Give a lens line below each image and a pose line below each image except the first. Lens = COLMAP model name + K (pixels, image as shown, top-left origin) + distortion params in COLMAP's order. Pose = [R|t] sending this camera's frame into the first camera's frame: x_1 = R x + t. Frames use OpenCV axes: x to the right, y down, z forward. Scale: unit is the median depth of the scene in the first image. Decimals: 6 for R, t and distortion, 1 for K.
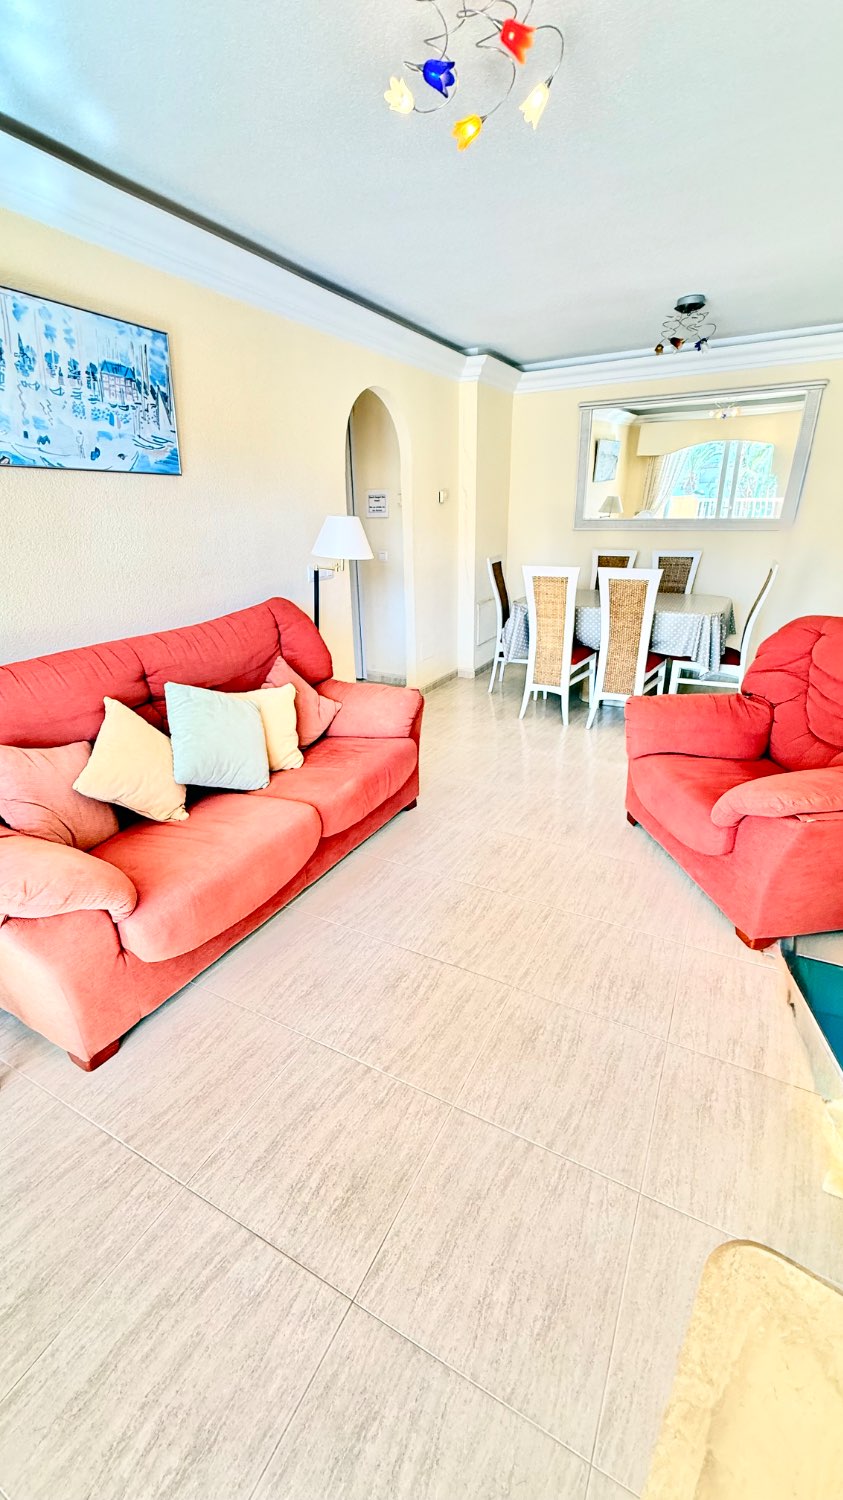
lens RADIAL K [[598.2, 0, 420.7], [0, 598.2, 752.2], [0, 0, 1]] dist [0.000493, -0.000260]
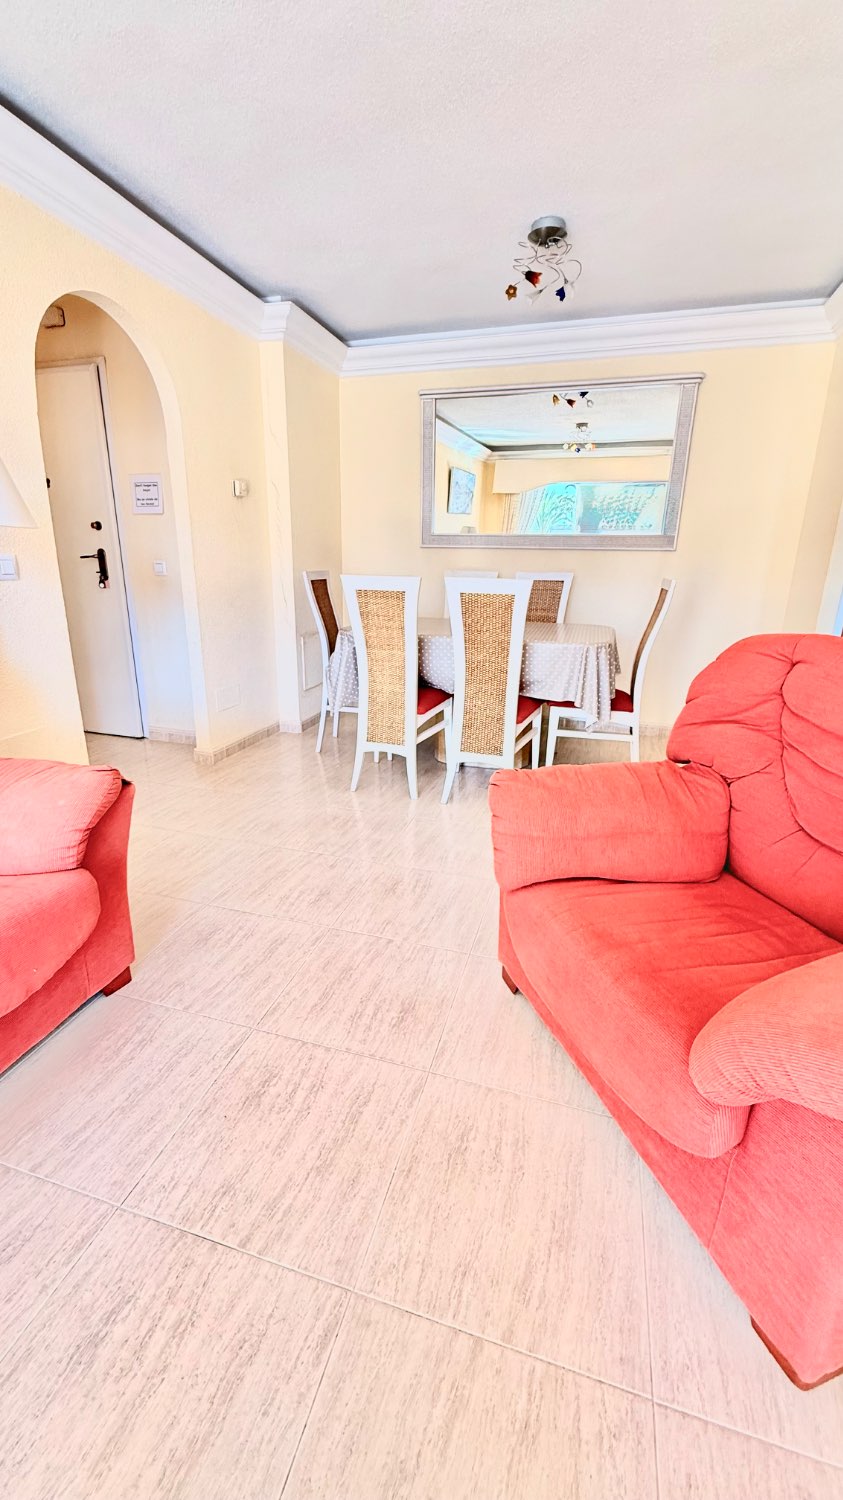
lens RADIAL K [[598.2, 0, 416.5], [0, 598.2, 765.7], [0, 0, 1]] dist [0.000493, -0.000260]
pose [[0.980228, -0.032752, 0.195142, 0.109007], [0.043771, 0.997665, -0.052422, -0.047787], [-0.192970, 0.059927, 0.979373, 0.303424]]
